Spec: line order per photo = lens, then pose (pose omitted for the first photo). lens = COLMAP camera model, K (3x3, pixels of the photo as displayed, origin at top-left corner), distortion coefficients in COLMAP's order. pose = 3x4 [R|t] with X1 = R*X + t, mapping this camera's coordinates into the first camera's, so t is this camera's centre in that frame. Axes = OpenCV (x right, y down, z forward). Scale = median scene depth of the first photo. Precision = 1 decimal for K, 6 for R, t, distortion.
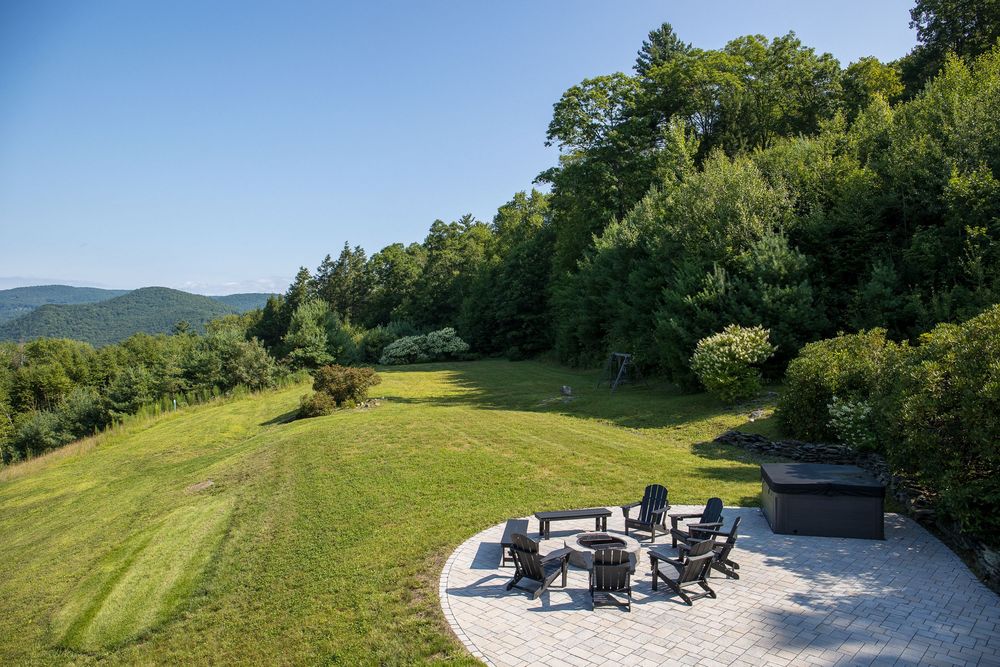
lens RADIAL K [[687.1, 0, 500.0], [0, 687.1, 333.5], [0, 0, 1]] dist [-0.051875, 0.002290]
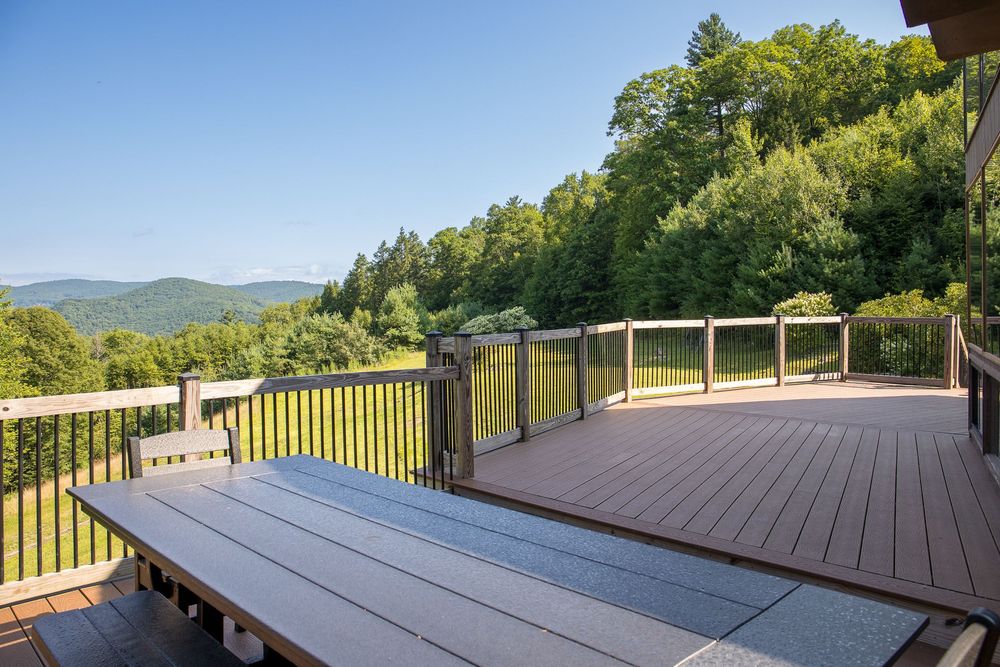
lens RADIAL K [[717.1, 0, 499.6], [0, 717.1, 313.4], [0, 0, 1]] dist [-0.058835, 0.036058]
pose [[0.998676, -0.029557, -0.042107, -0.073359], [0.029437, 0.999561, -0.003467, 0.006820], [0.042191, 0.002223, 0.999107, -0.152245]]
